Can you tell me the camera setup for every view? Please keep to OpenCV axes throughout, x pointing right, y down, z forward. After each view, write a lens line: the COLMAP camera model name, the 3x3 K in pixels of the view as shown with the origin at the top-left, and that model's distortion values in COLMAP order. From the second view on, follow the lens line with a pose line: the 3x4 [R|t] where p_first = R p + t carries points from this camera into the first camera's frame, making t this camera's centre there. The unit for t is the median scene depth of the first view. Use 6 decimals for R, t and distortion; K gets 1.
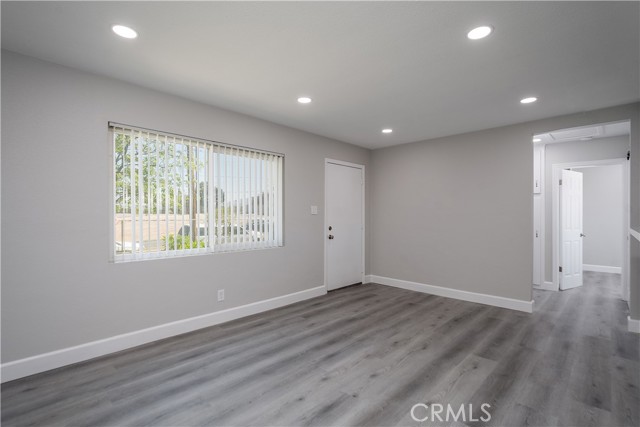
lens RADIAL K [[304.2, 0, 318.0], [0, 304.2, 211.7], [0, 0, 1]] dist [0.000517, -0.000553]
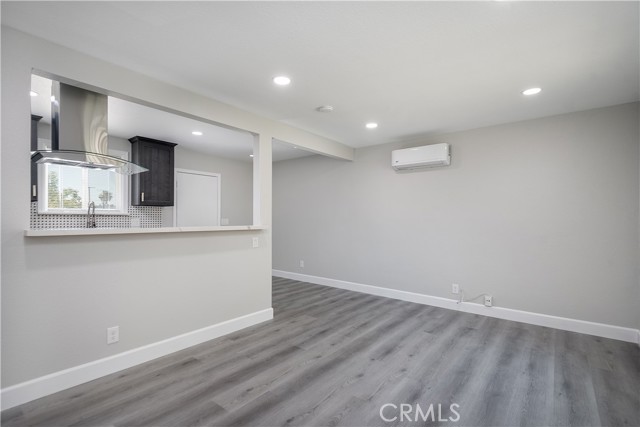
lens RADIAL K [[304.2, 0, 319.8], [0, 304.2, 217.7], [0, 0, 1]] dist [0.000517, -0.000553]
pose [[-0.994333, -0.012975, -0.105520, 0.434901], [-0.011713, 0.999852, -0.012567, 0.019528], [0.105667, -0.011259, -0.994338, 2.017655]]
